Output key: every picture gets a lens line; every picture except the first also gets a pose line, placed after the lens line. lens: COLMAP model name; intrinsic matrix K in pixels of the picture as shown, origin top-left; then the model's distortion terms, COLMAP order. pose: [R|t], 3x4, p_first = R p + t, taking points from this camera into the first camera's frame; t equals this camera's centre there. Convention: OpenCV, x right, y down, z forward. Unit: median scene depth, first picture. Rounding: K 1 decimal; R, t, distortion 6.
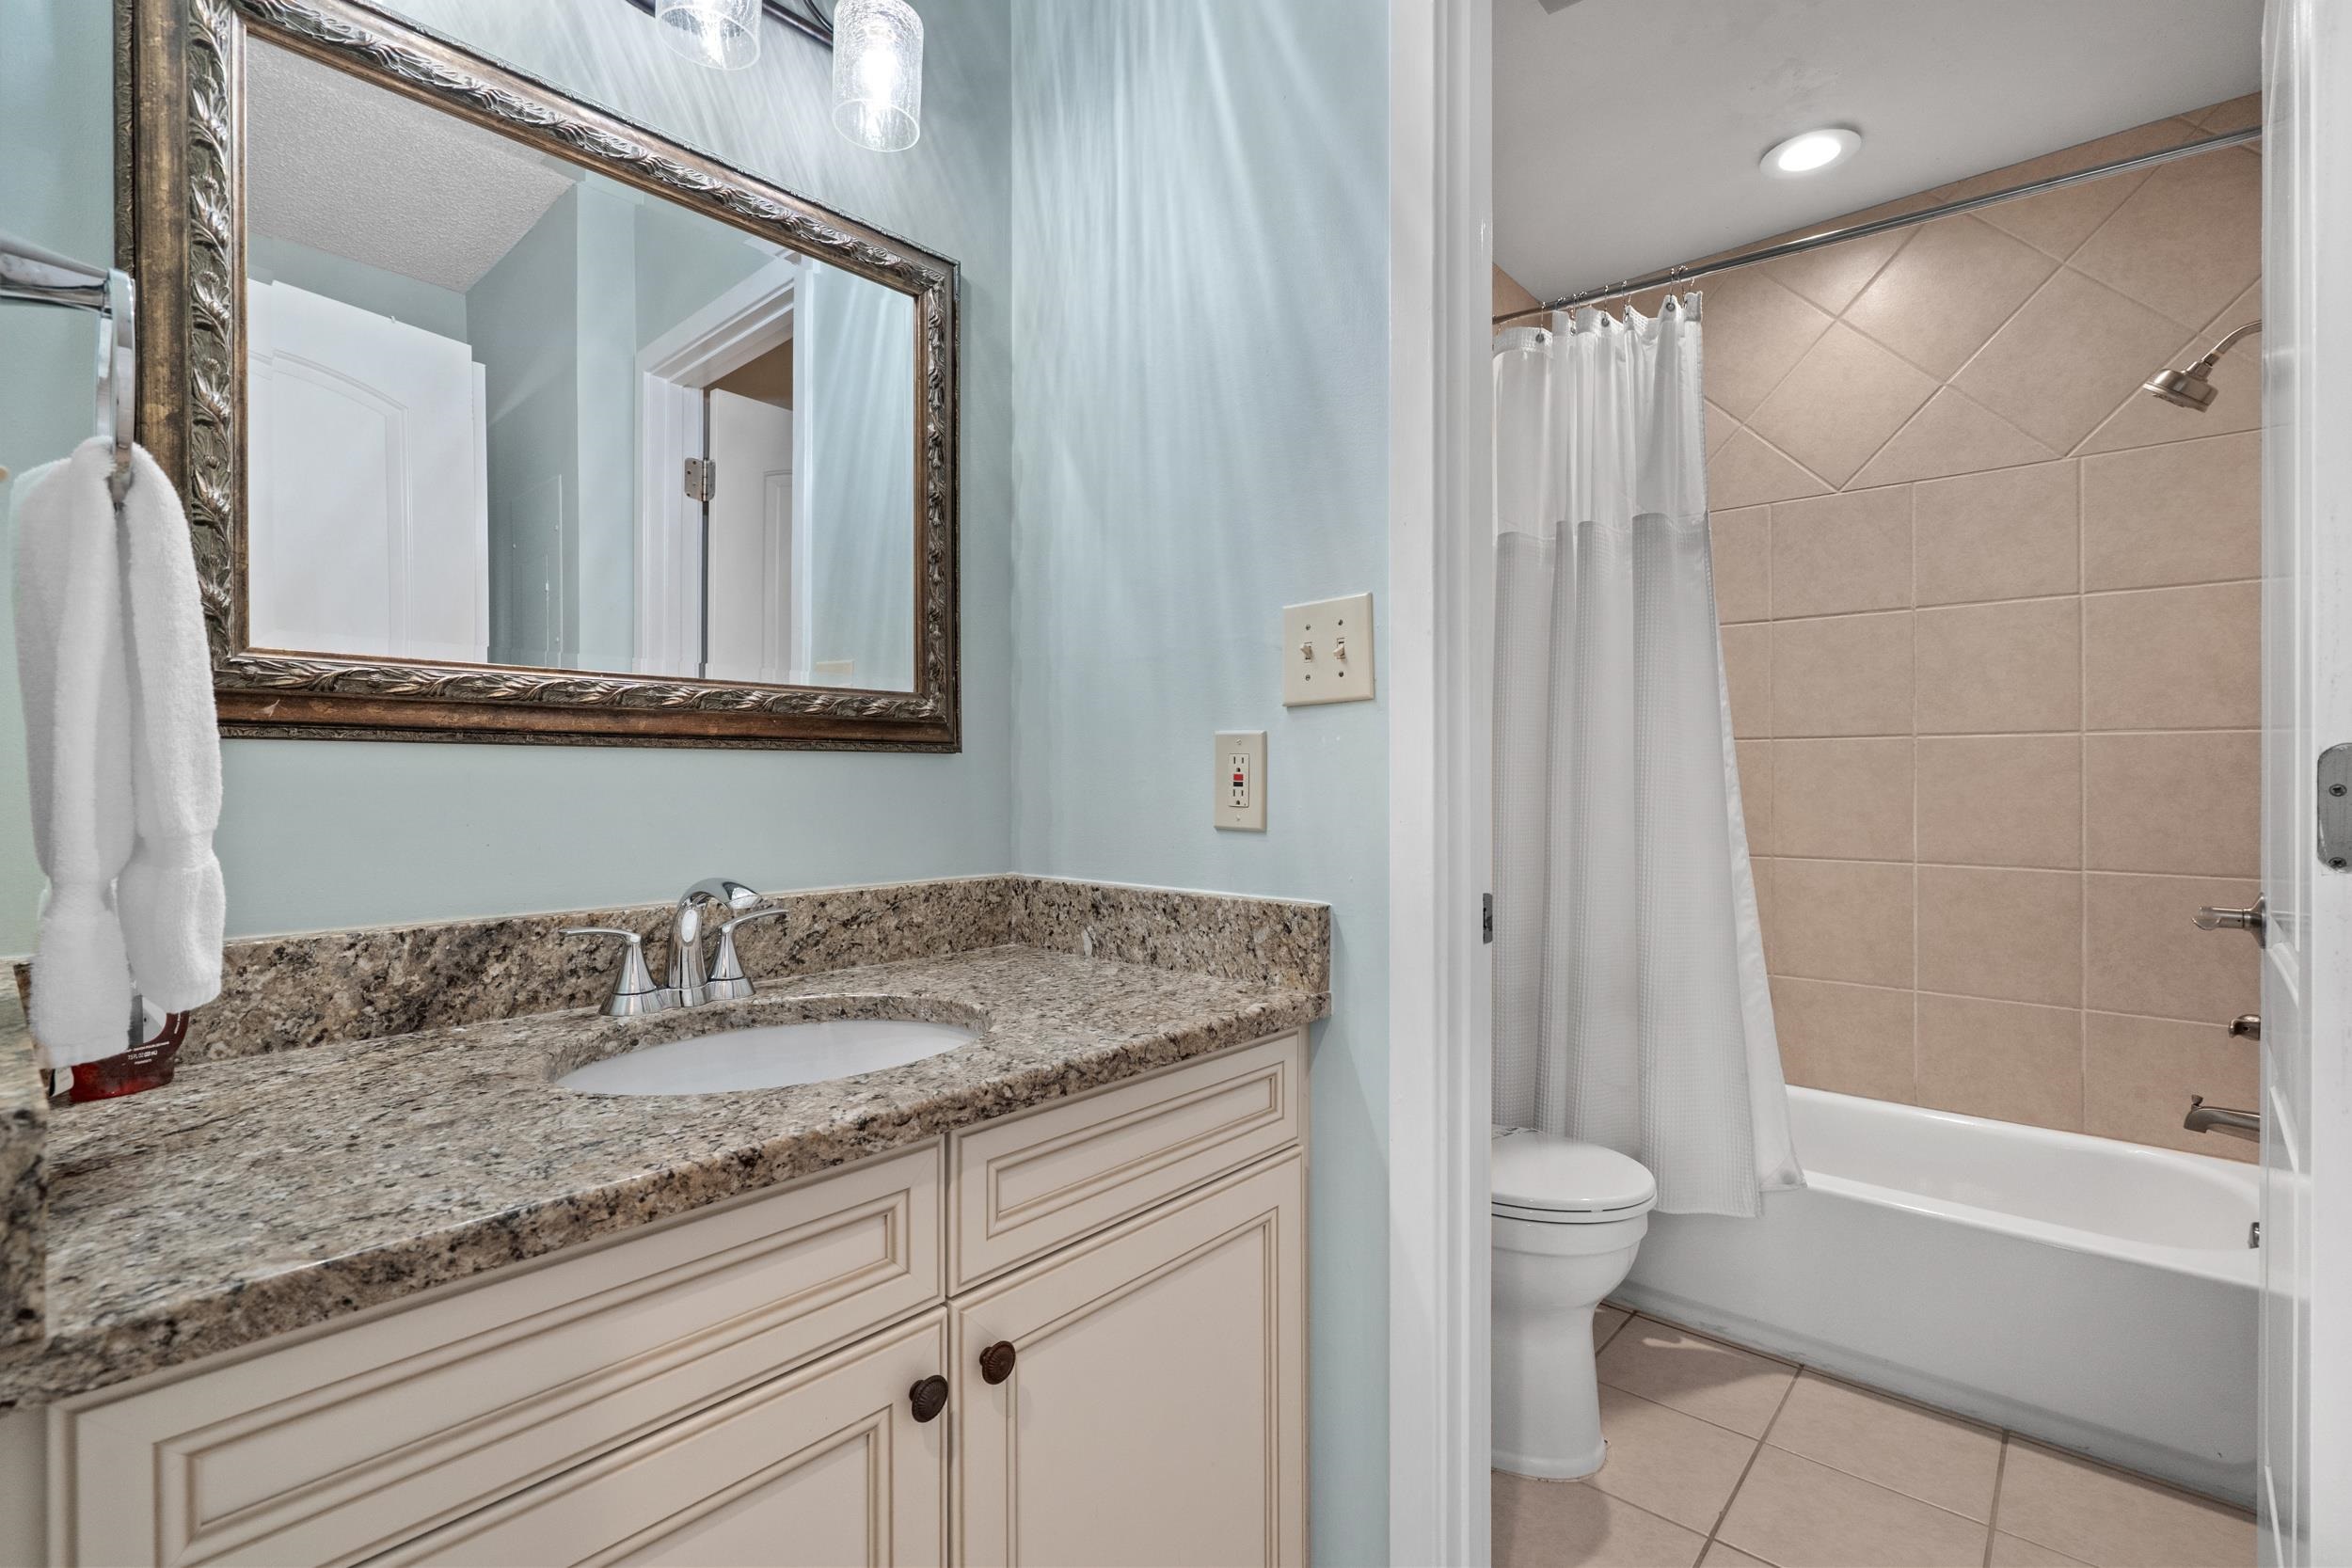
lens RADIAL K [[1054.7, 0, 1174.9], [0, 1054.7, 786.3], [0, 0, 1]] dist [-0.004780, 0.001433]
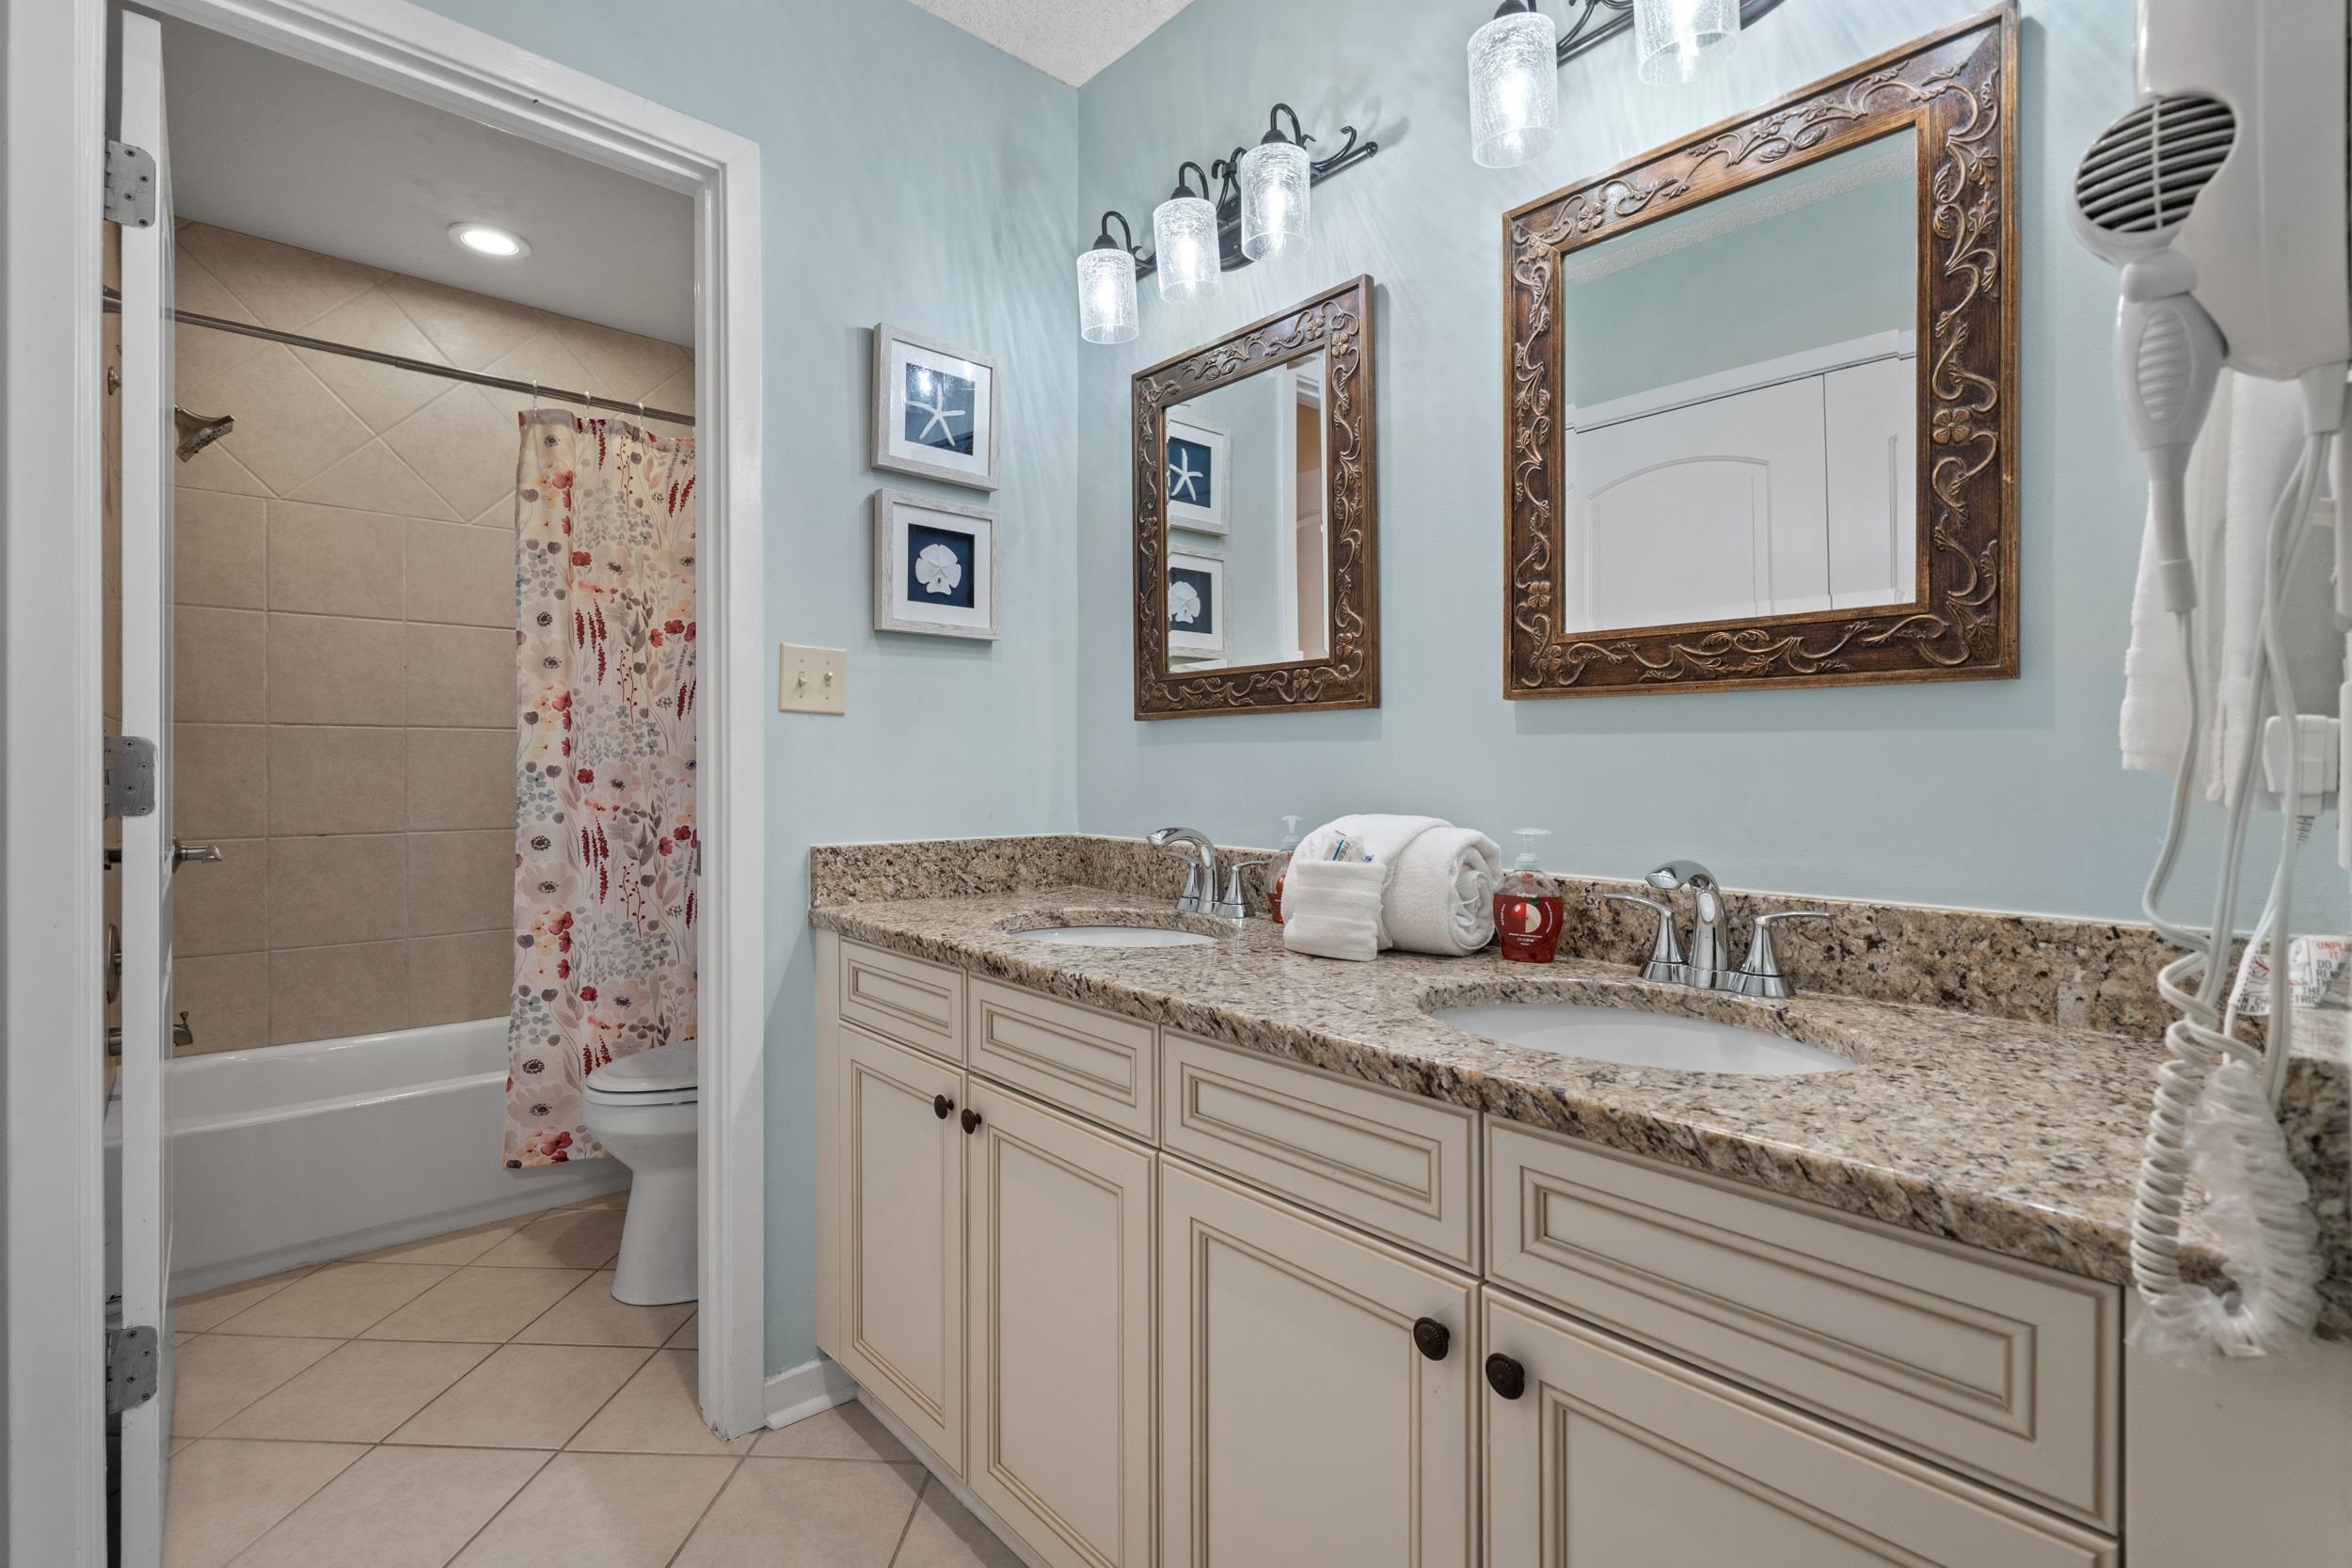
lens RADIAL K [[1053.3, 0, 1172.4], [0, 1053.3, 791.1], [0, 0, 1]] dist [-0.000553, 0.000142]
pose [[-0.101910, 0.025130, -0.994476, 0.797165], [-0.006918, 0.999639, 0.025969, -0.003987], [0.994770, 0.009526, -0.101699, 0.793277]]
